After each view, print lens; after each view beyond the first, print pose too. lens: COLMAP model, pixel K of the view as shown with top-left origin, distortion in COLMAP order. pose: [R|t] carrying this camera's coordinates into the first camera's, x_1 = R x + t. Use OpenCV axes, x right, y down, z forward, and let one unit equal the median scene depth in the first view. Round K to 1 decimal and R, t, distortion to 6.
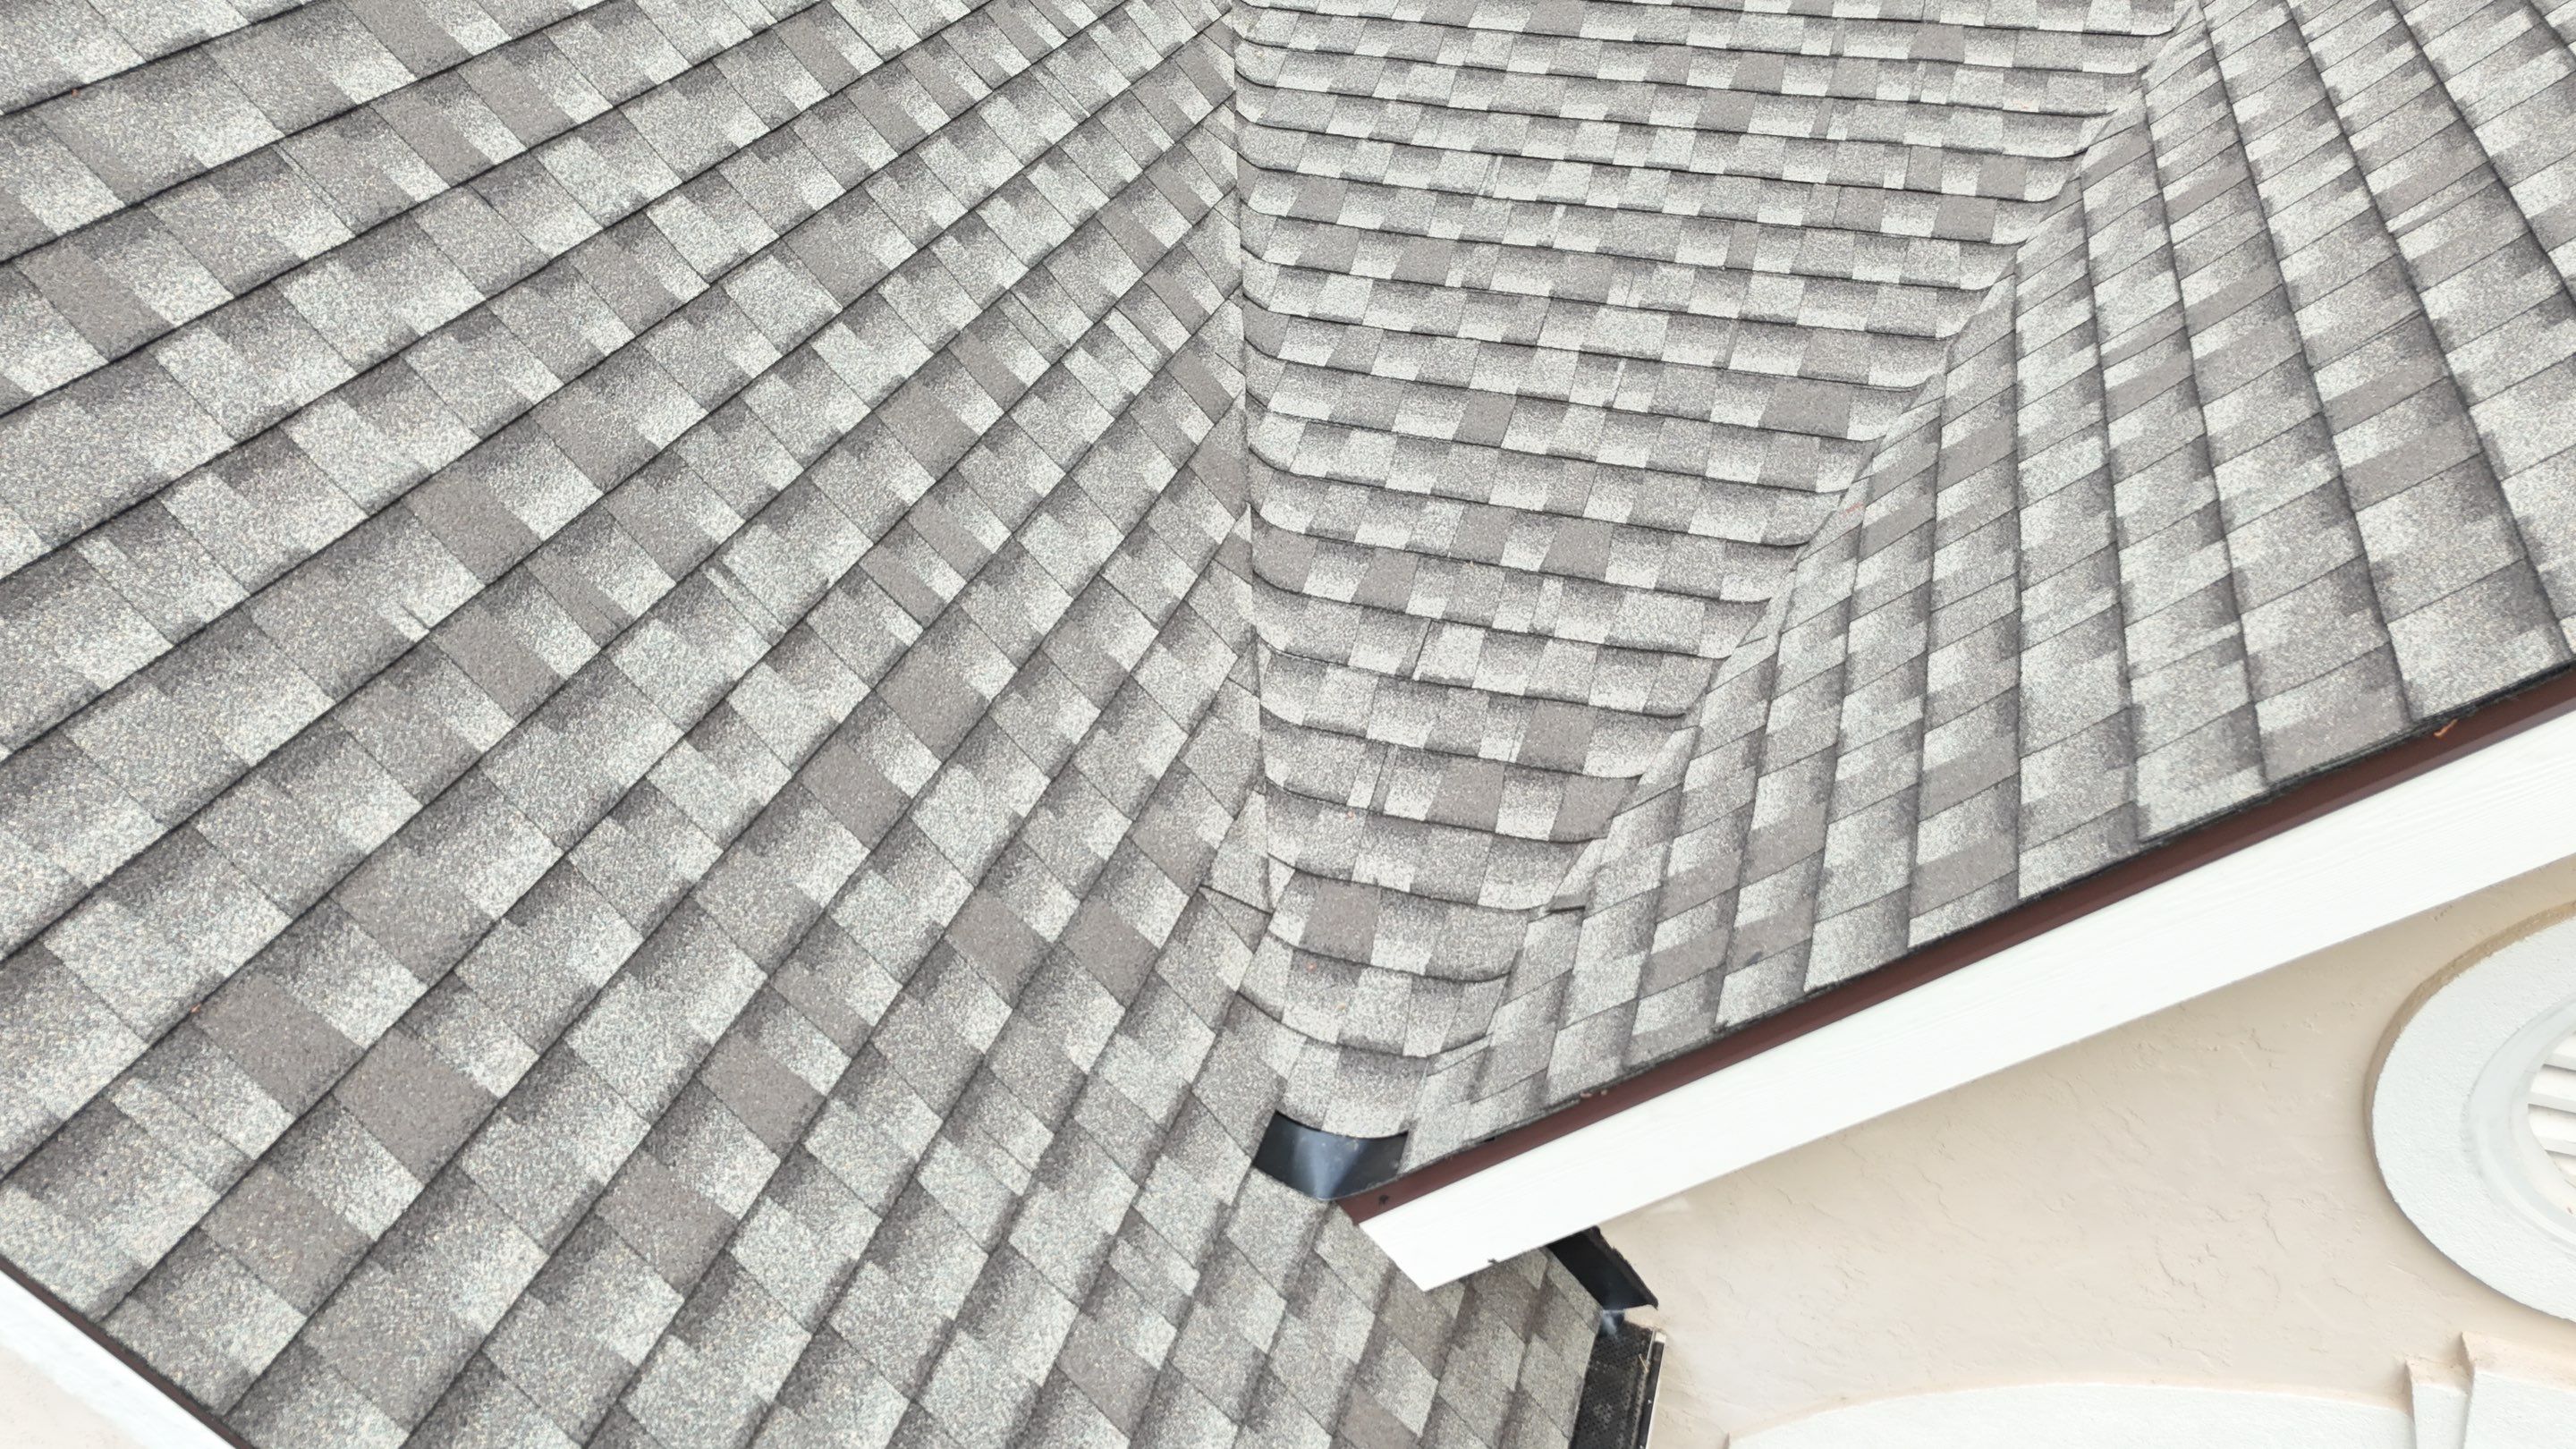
lens RADIAL K [[1897.5, 0, 1291.1], [0, 1897.5, 717.5], [0, 0, 1]] dist [0.074464, -0.069151]
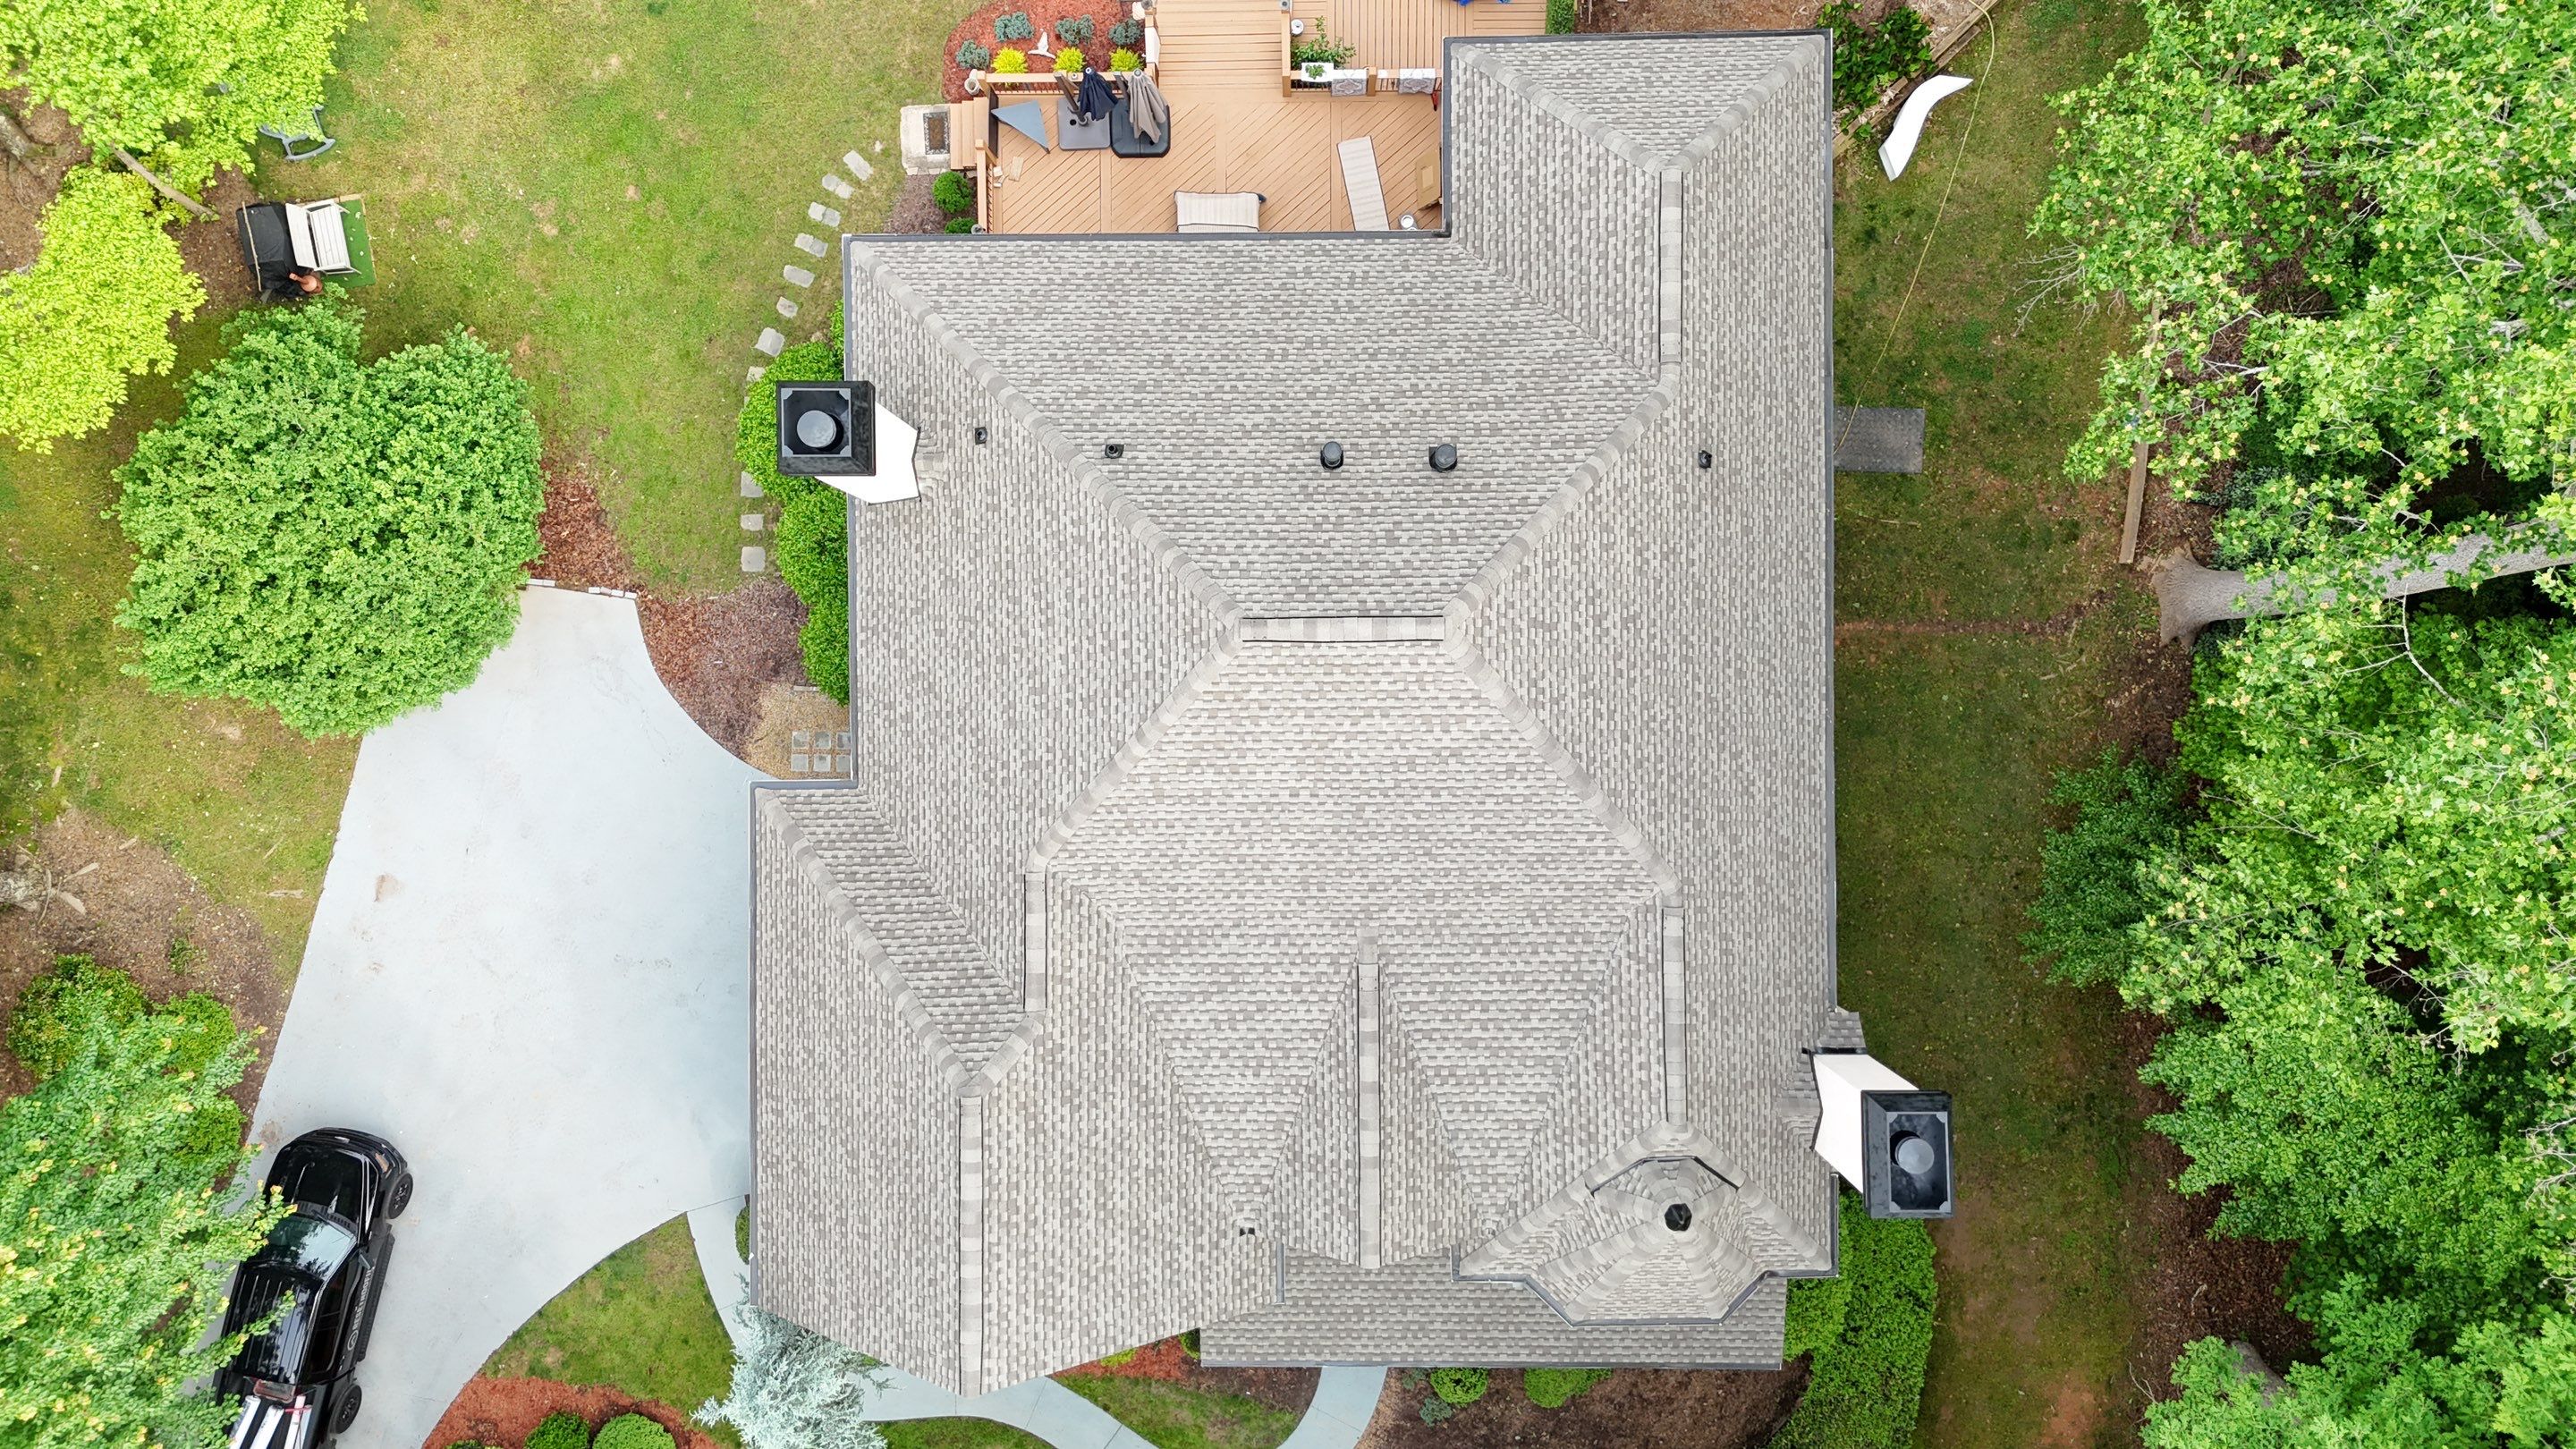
lens RADIAL K [[1897.5, 0, 1296.6], [0, 1897.5, 707.4], [0, 0, 1]] dist [0.074464, -0.069151]
pose [[0.953009, -0.302277, -0.020078, 1.013904], [0.192078, 0.551666, 0.811647, -7.284716], [-0.234266, -0.777363, 0.583803, -2.123555]]
